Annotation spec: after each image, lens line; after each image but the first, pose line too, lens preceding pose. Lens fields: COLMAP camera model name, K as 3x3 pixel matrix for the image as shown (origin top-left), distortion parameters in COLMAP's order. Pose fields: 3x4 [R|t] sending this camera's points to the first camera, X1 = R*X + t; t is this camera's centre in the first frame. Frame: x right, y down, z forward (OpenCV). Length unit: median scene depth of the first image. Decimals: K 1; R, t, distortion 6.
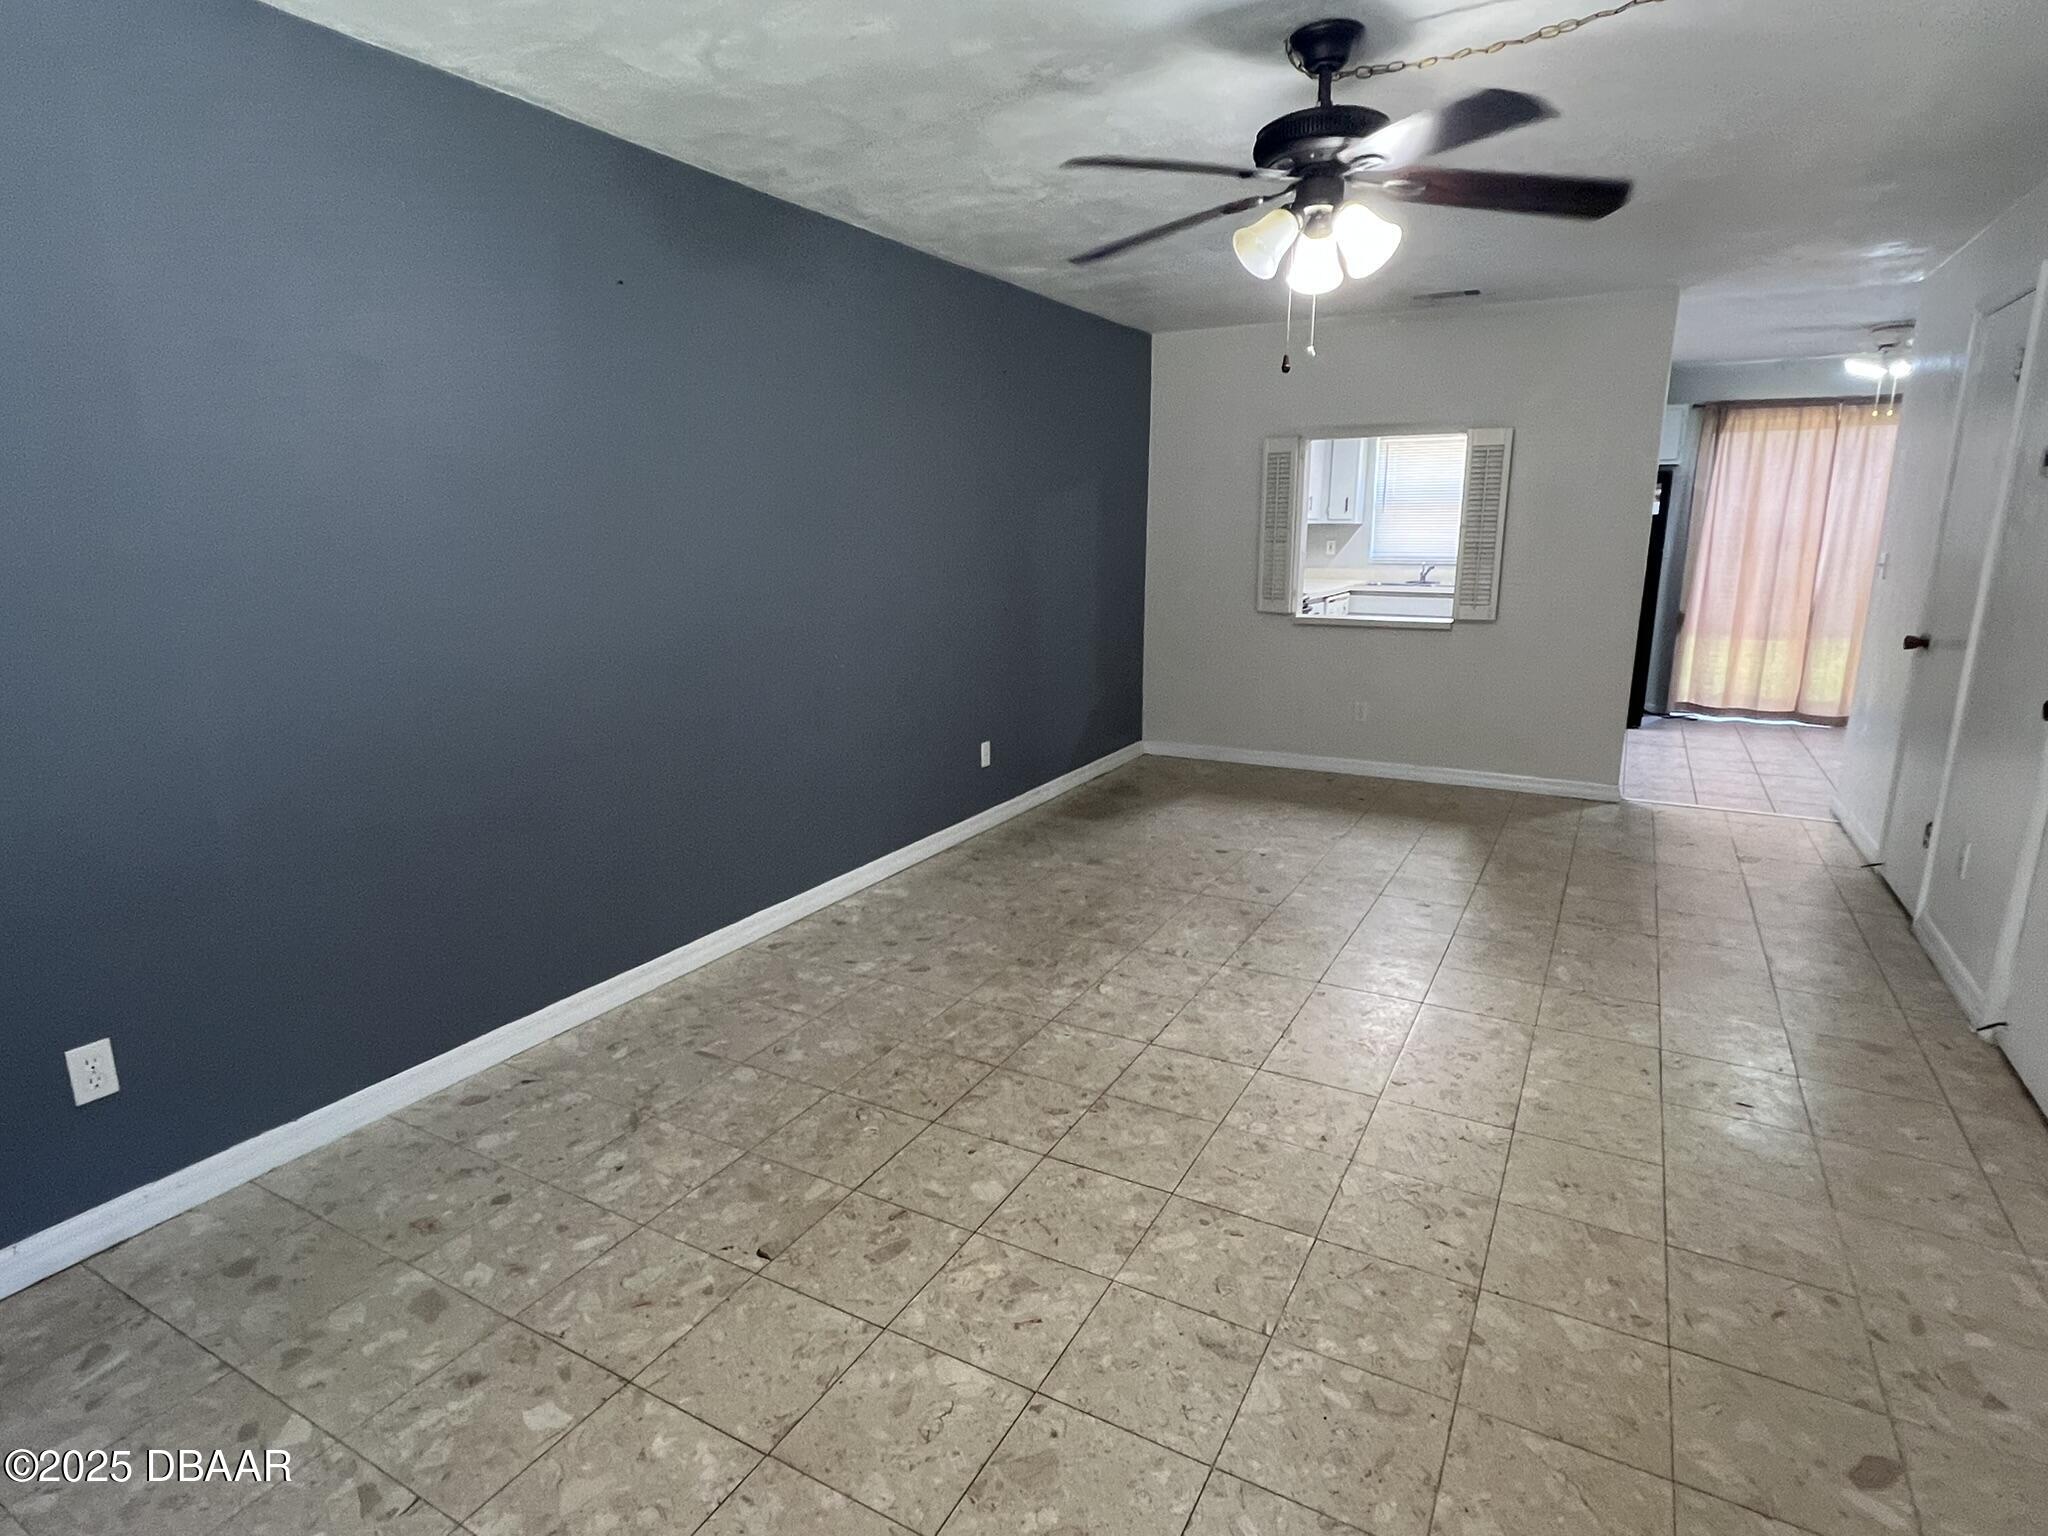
lens RADIAL K [[1083.0, 0, 1023.7], [0, 1083.0, 765.9], [0, 0, 1]] dist [-0.005075, 0.002192]
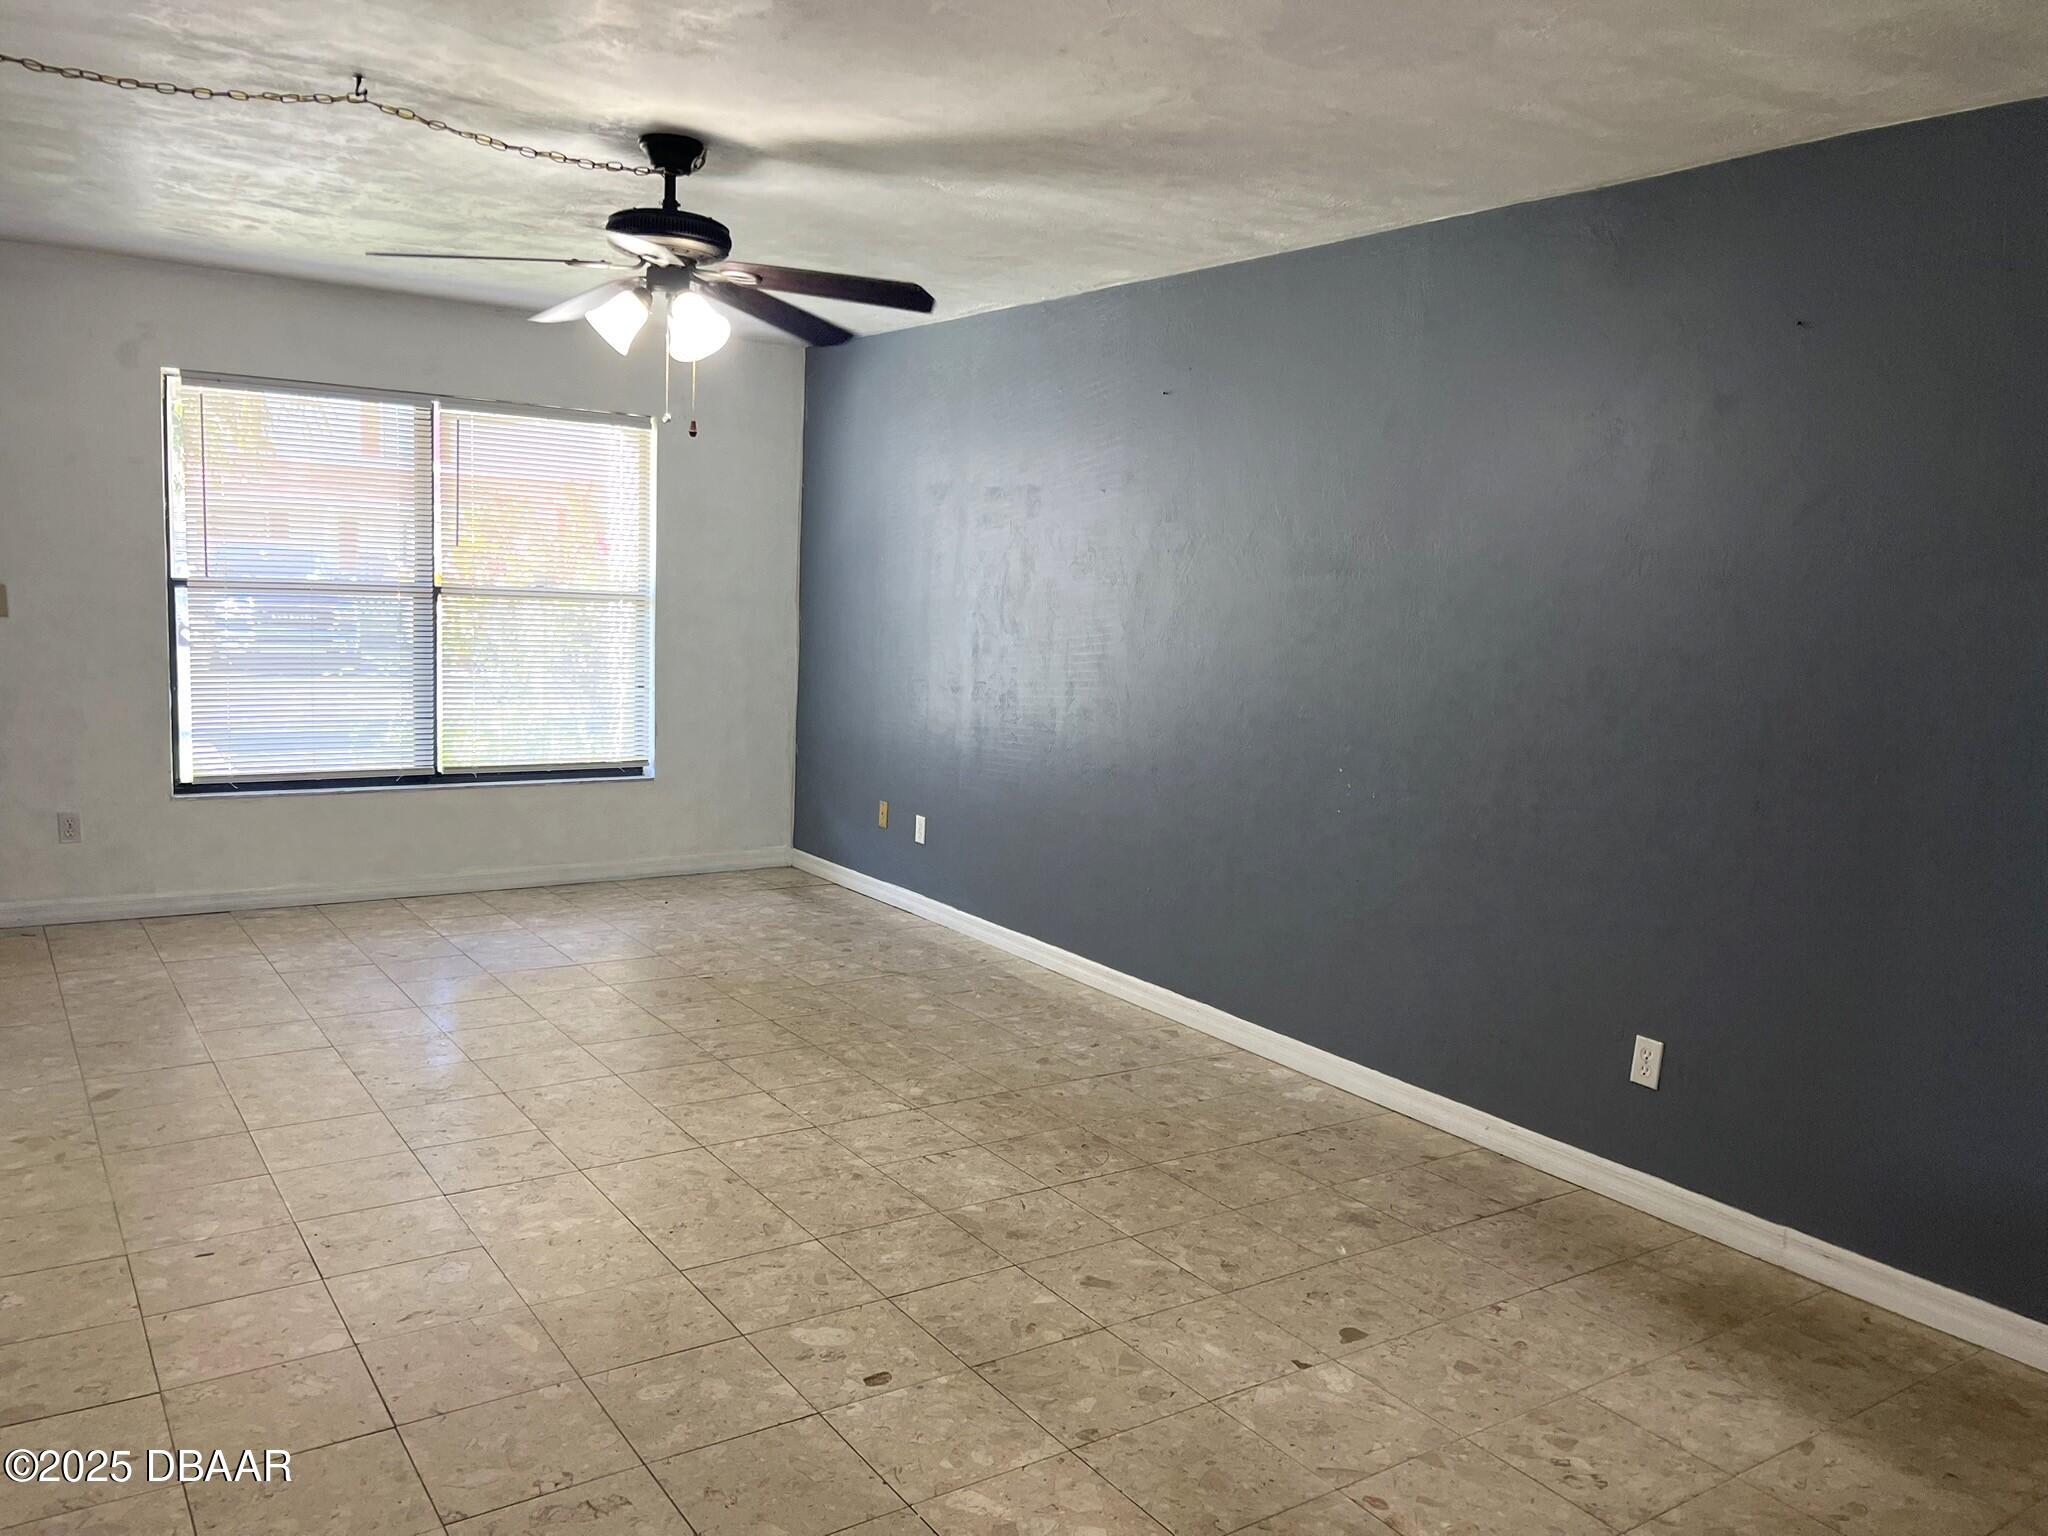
lens RADIAL K [[1548.1, 0, 1025.2], [0, 1548.1, 771.4], [0, 0, 1]] dist [-0.017023, -0.021106]
pose [[-0.441131, 0.096630, -0.892225, 1.139254], [-0.248361, 0.942213, 0.224837, -0.360078], [0.862392, 0.320776, -0.391640, 1.531940]]
